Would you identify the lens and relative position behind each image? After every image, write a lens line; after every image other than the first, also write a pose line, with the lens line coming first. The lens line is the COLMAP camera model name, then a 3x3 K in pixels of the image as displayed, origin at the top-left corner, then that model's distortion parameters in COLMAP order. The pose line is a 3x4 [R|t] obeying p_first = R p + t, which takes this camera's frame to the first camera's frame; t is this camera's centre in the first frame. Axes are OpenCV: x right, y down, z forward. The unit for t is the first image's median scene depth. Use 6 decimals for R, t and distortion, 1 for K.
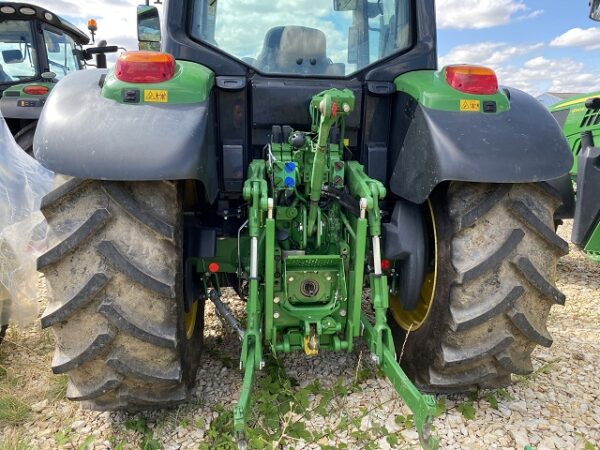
lens RADIAL K [[446.3, 0, 300.0], [0, 446.3, 225.0], [0, 0, 1]] dist [-0.094290, 0.000085]
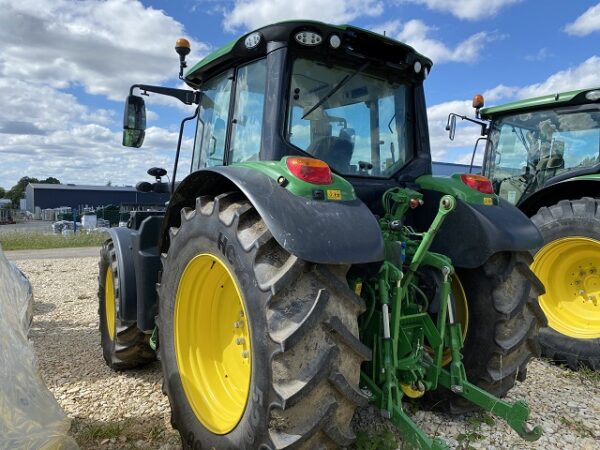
lens RADIAL K [[460.7, 0, 300.0], [0, 460.7, 225.0], [0, 0, 1]] dist [0.008922, 0.002985]
pose [[0.870169, -0.023740, 0.492180, -0.971263], [0.113845, 0.981501, -0.153935, -0.020635], [-0.479421, 0.189982, 0.856774, -0.048496]]
